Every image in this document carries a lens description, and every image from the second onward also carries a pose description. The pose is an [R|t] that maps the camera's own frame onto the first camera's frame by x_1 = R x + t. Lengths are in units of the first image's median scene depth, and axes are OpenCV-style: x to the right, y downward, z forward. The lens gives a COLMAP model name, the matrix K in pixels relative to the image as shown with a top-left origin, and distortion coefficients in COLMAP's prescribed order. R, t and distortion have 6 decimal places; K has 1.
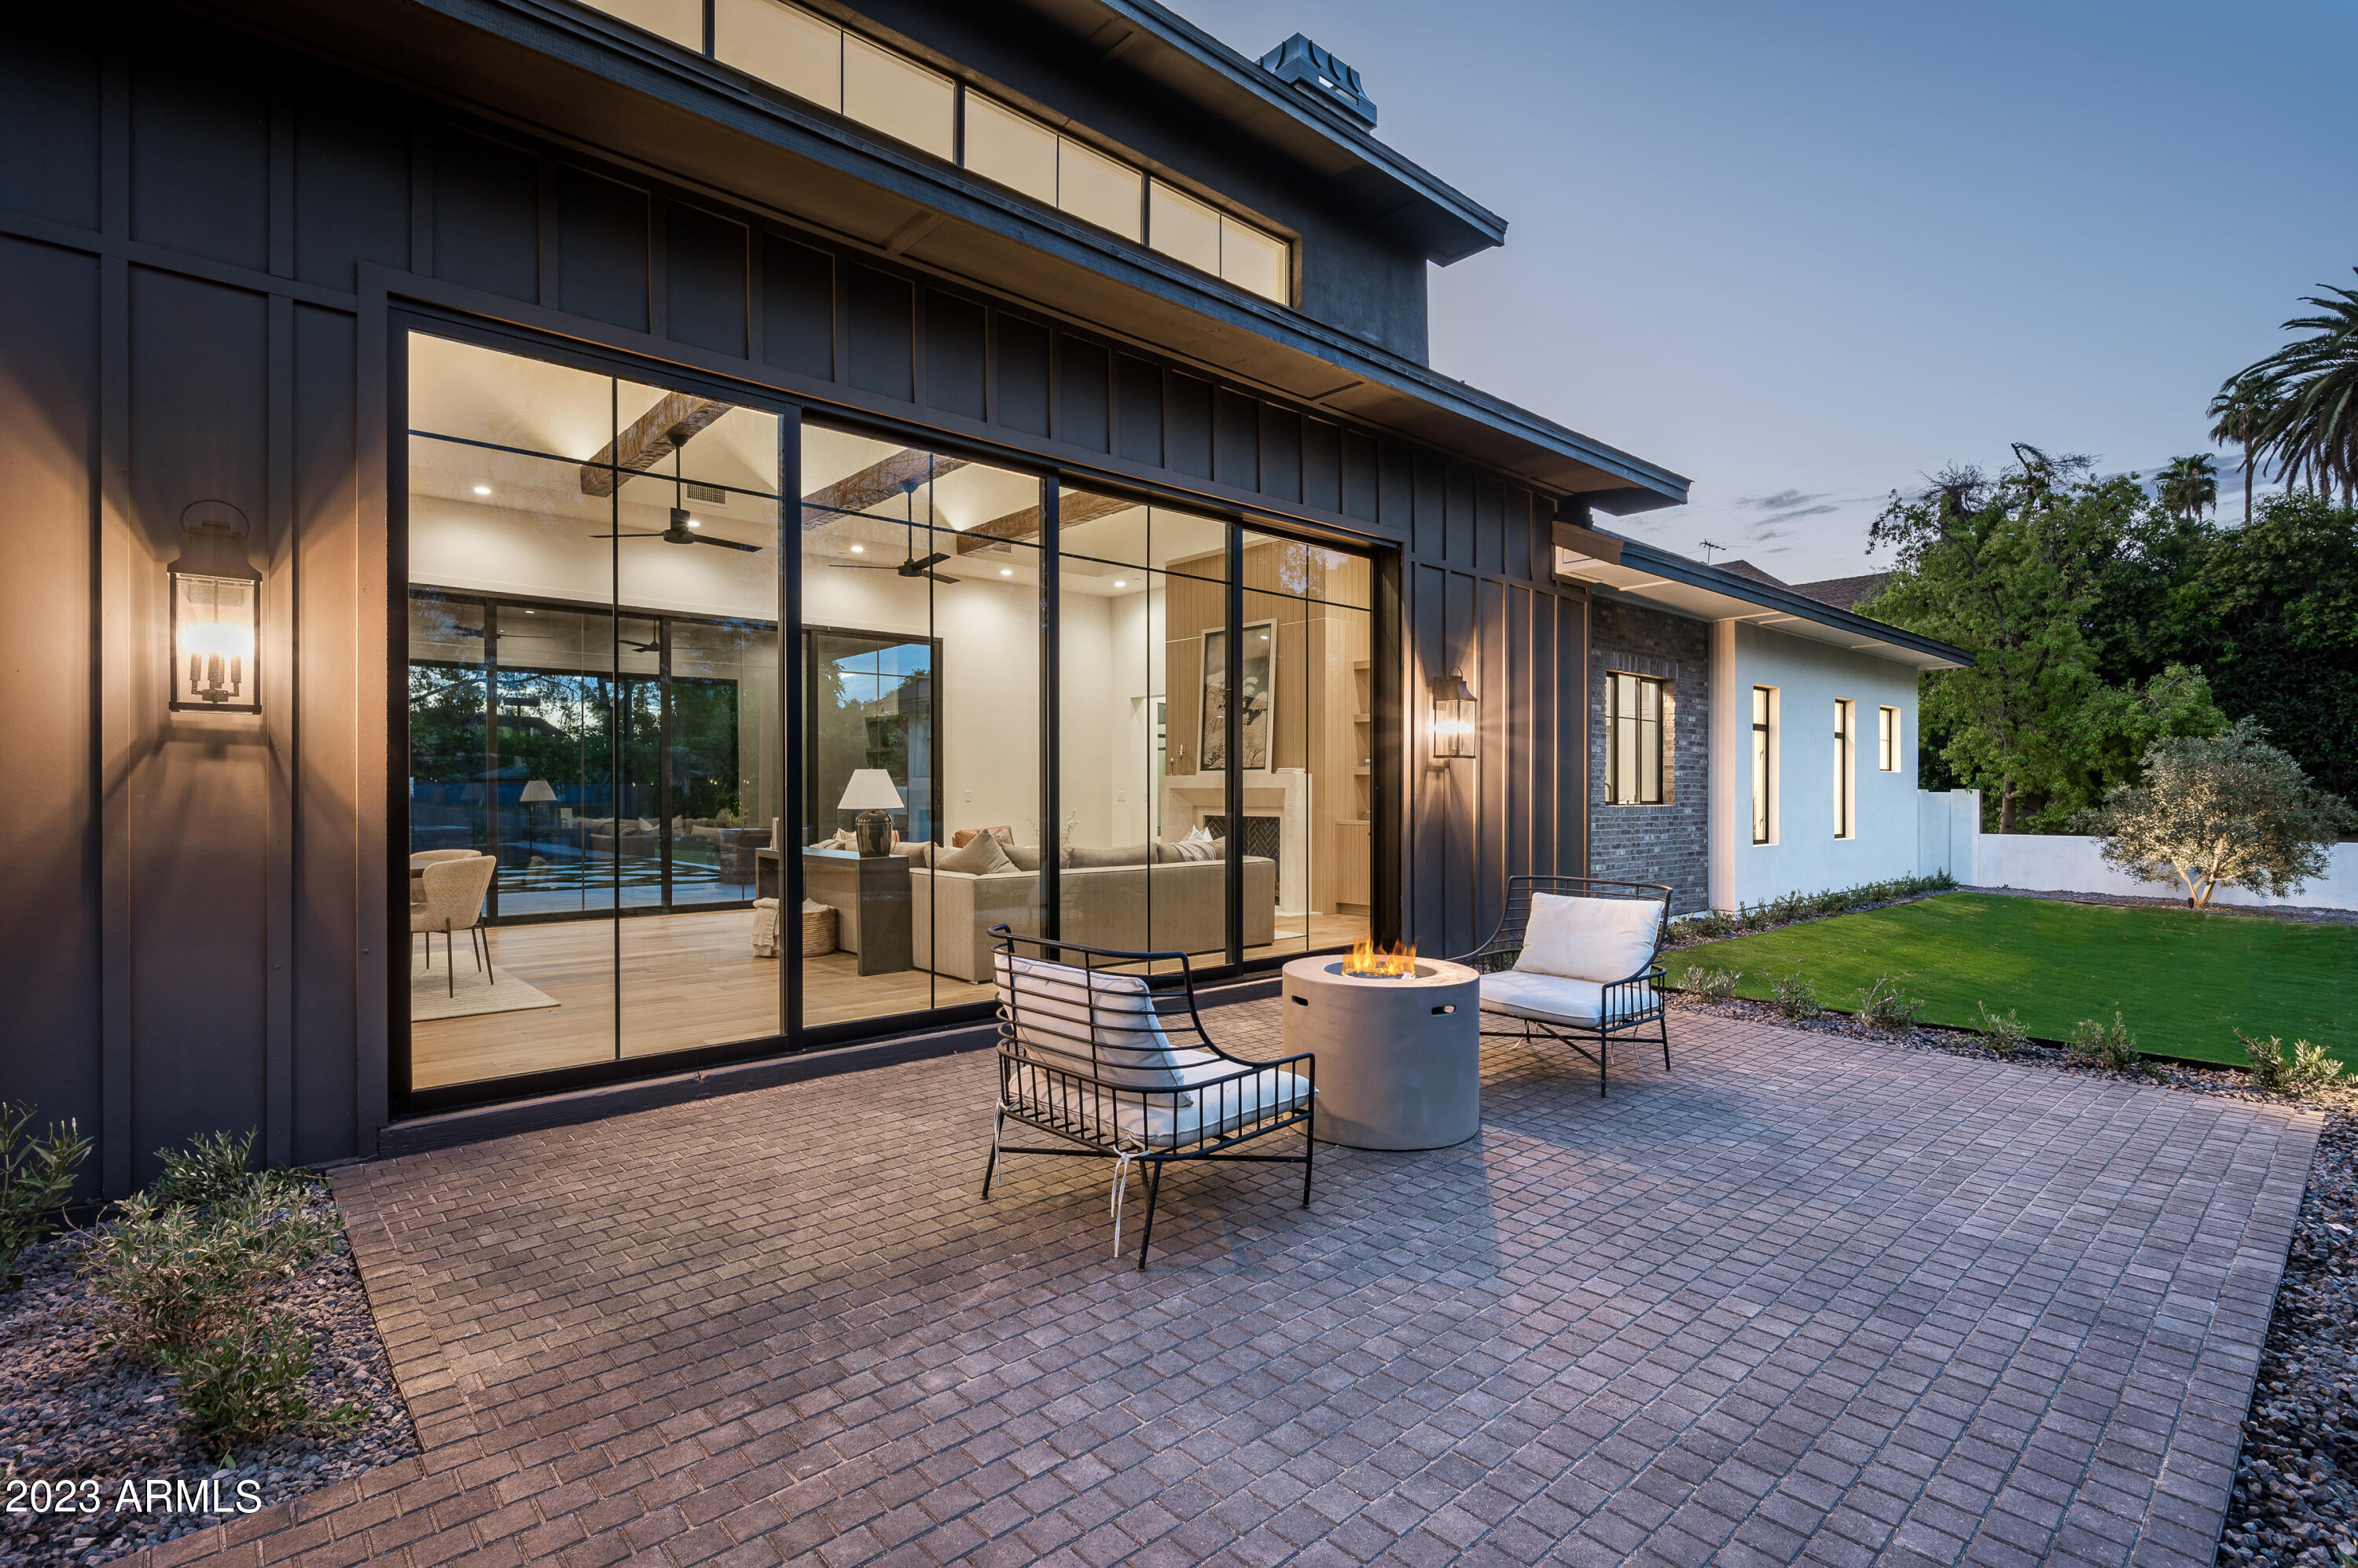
lens RADIAL K [[1071.4, 0, 1180.4], [0, 1071.4, 792.4], [0, 0, 1]] dist [0.000674, -0.000072]
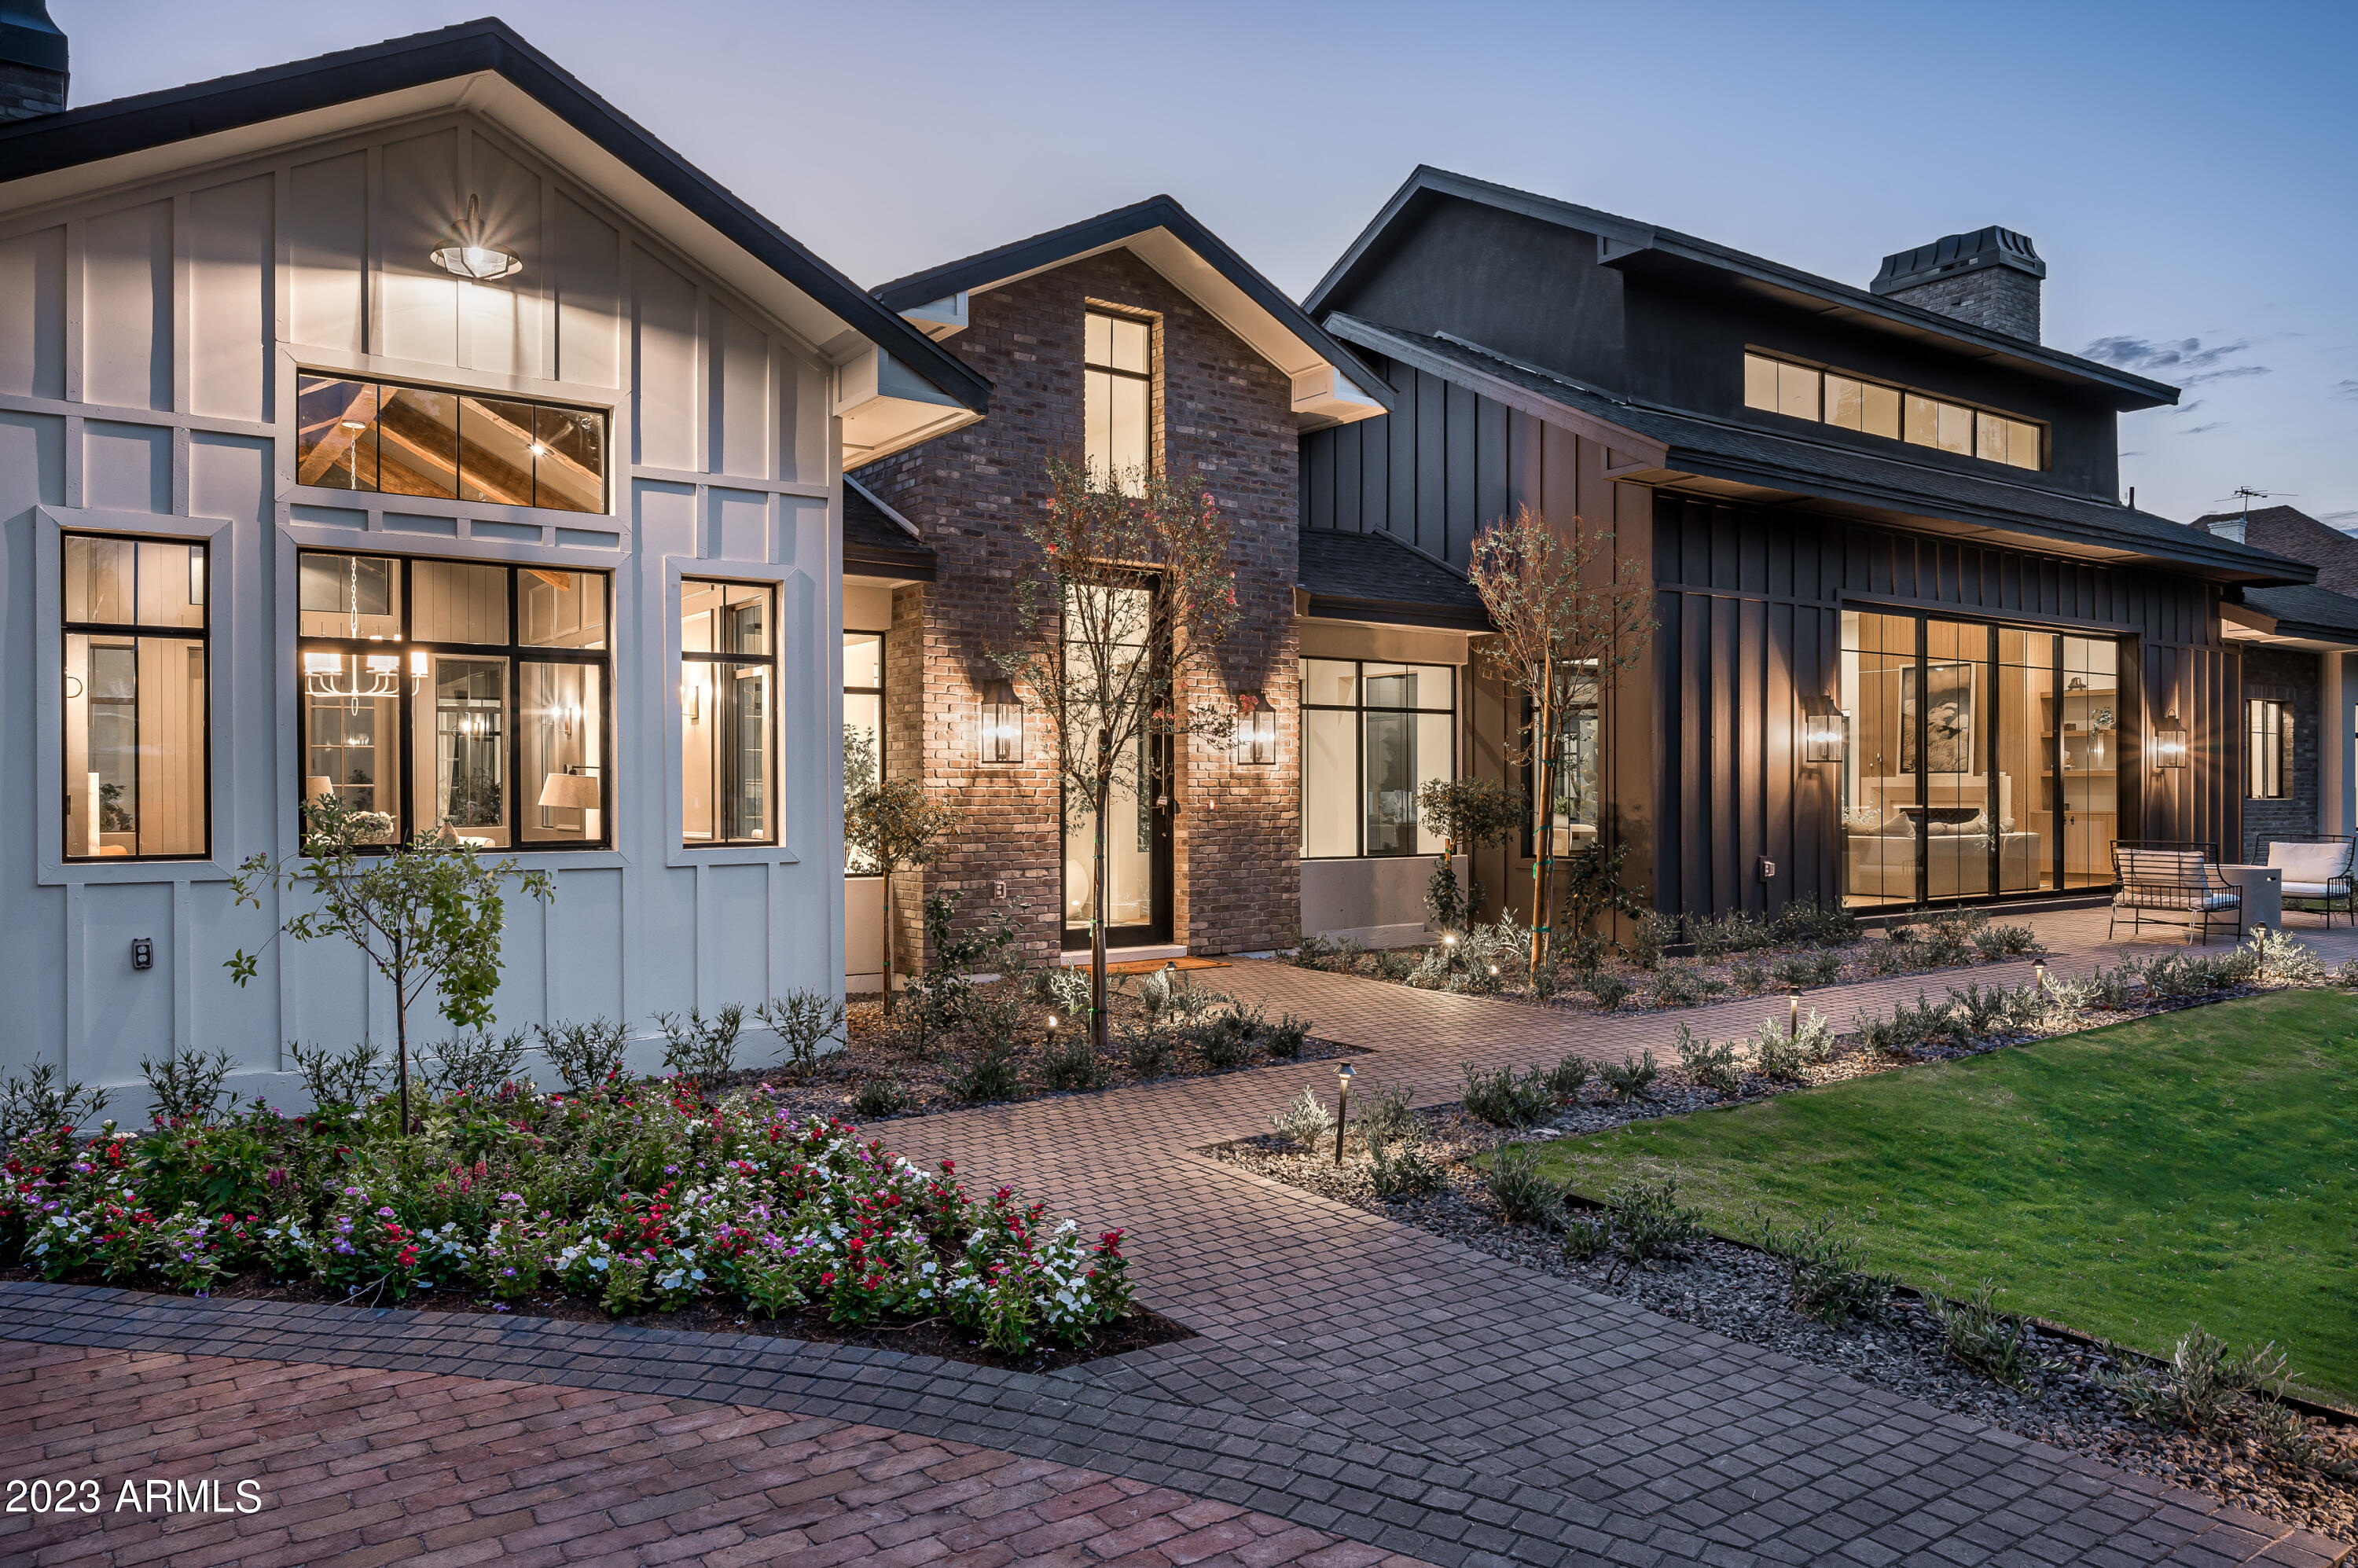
lens RADIAL K [[1566.5, 0, 1170.7], [0, 1566.5, 791.0], [0, 0, 1]] dist [-0.001602, -0.000624]
pose [[0.993361, -0.003381, -0.114991, -0.673583], [0.003329, 0.999994, -0.000642, -0.001288], [0.114992, 0.000255, 0.993366, -1.038567]]
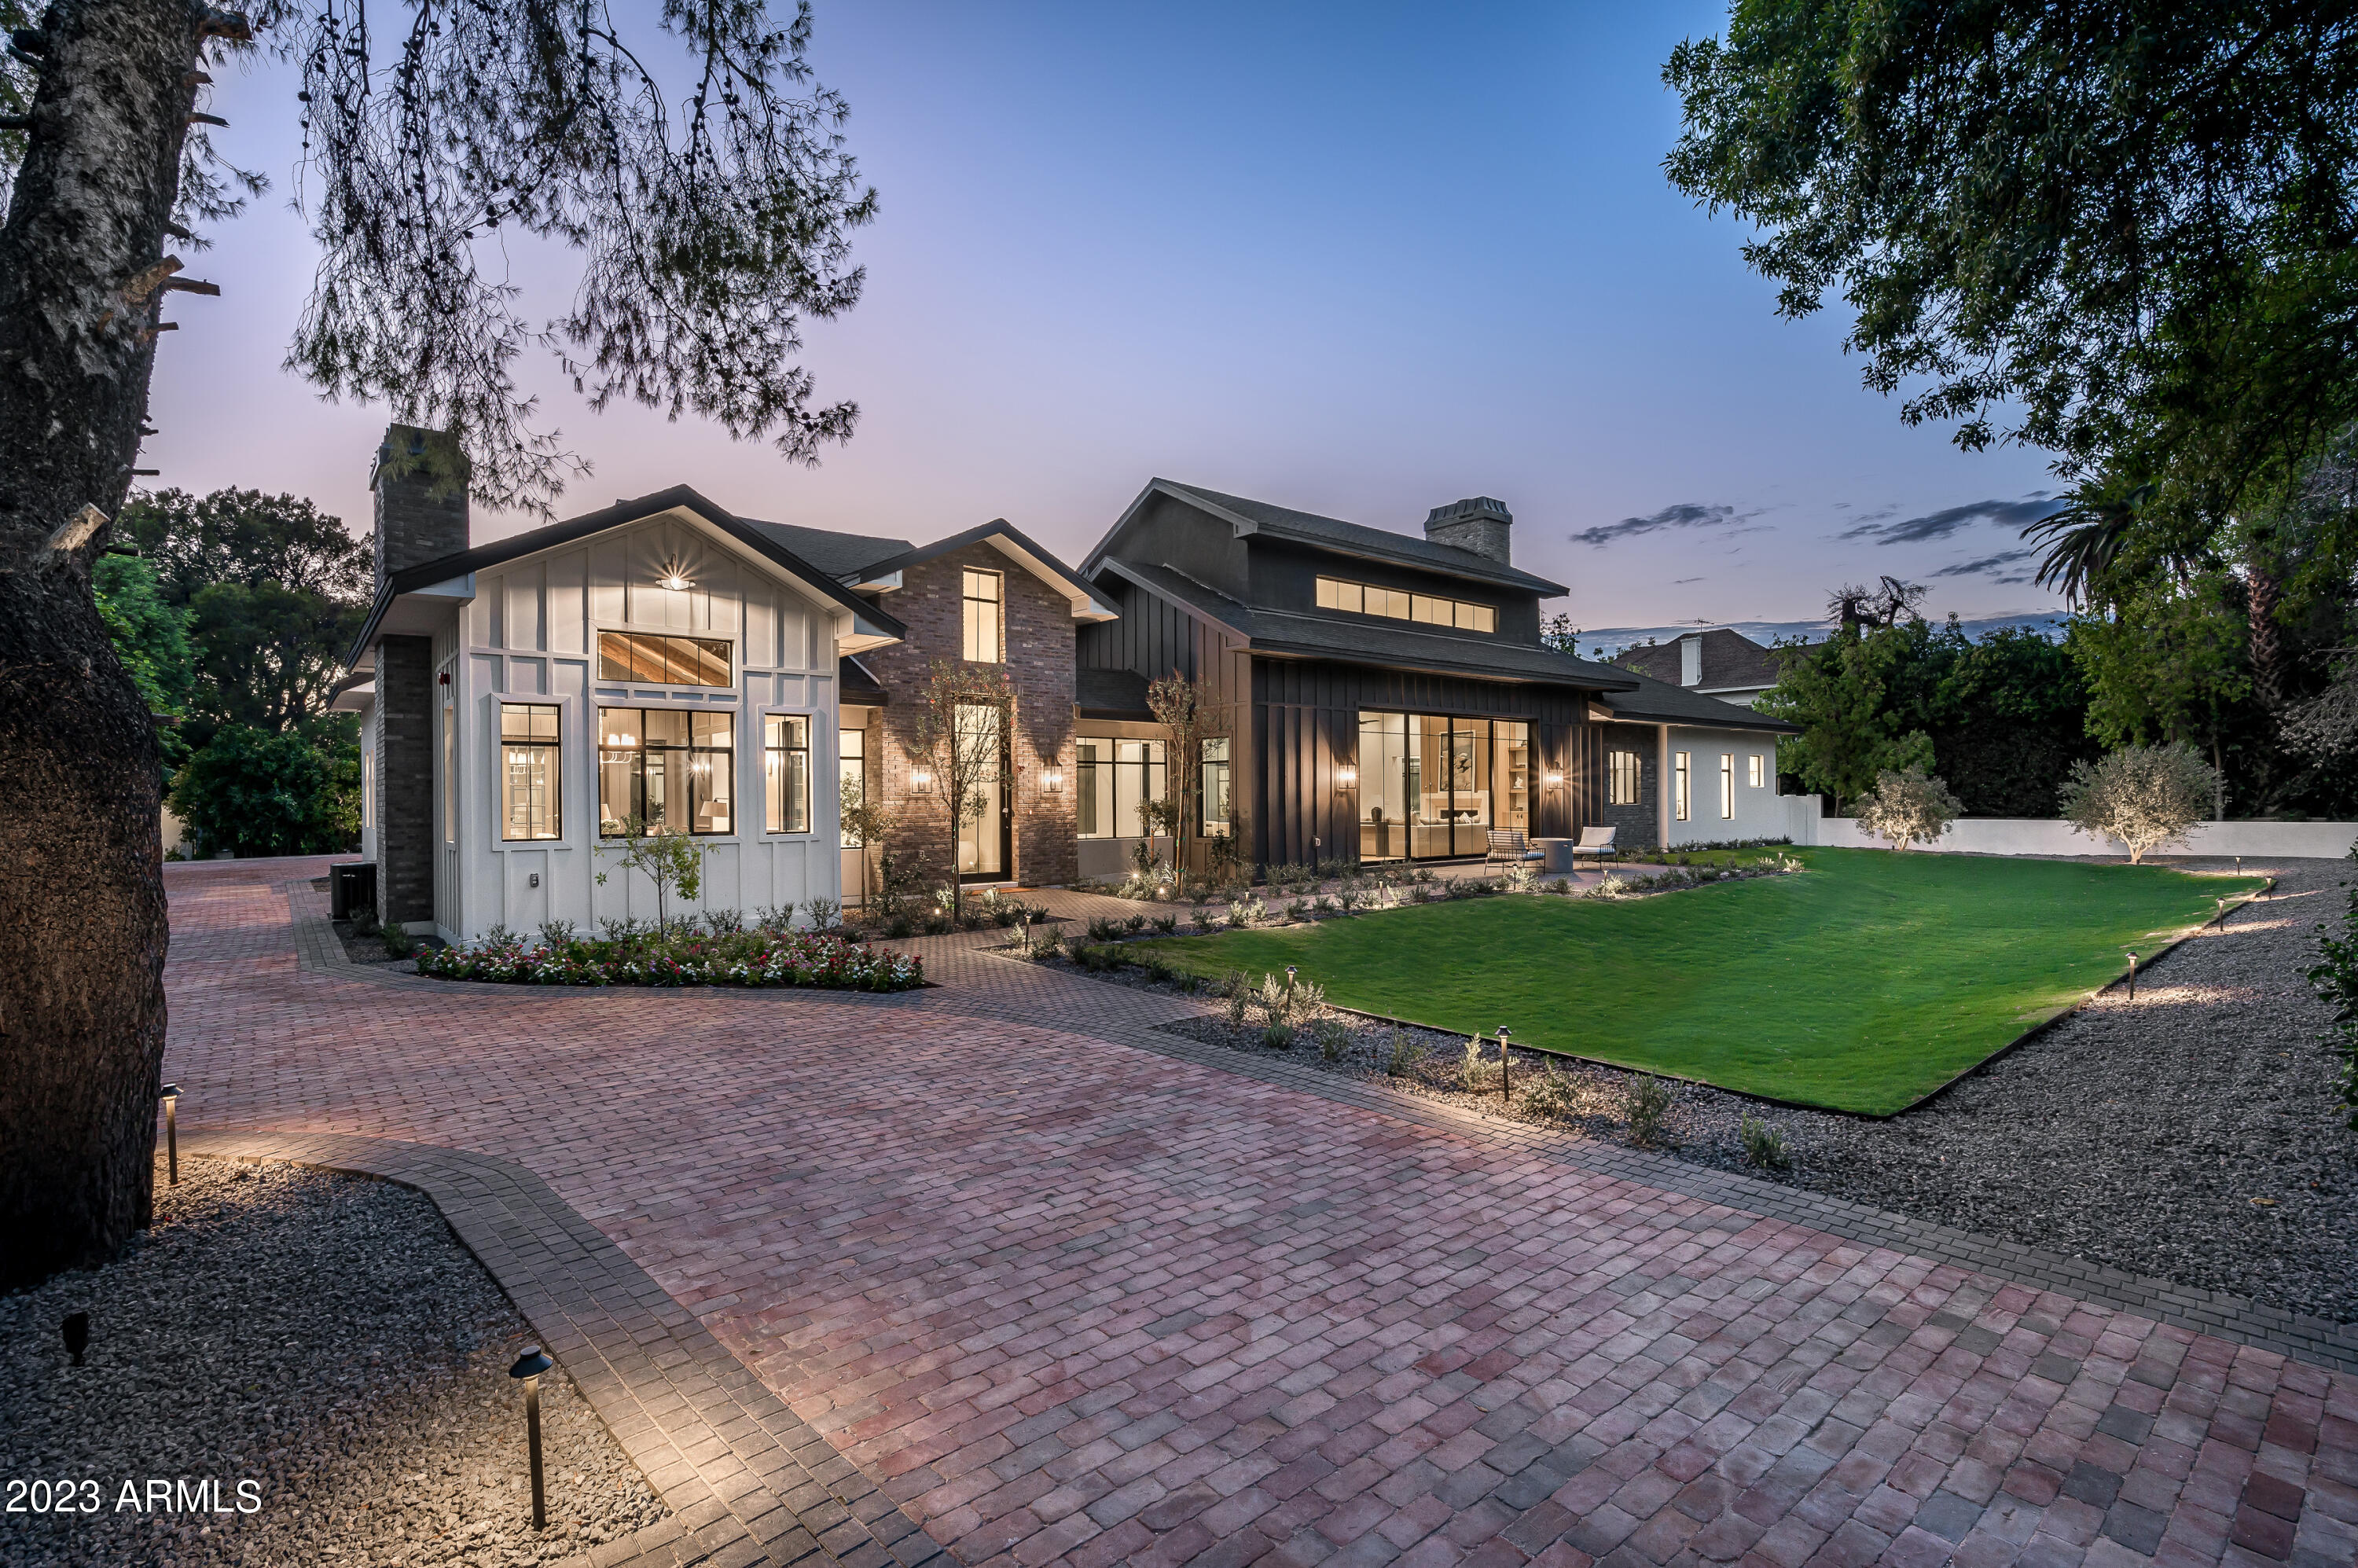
lens RADIAL K [[1071.4, 0, 1180.4], [0, 1071.4, 792.4], [0, 0, 1]] dist [0.000674, -0.000072]
pose [[0.999413, -0.009416, -0.032949, -0.503203], [0.009218, 0.999939, -0.006151, -0.009407], [0.033005, 0.005843, 0.999438, -1.470763]]
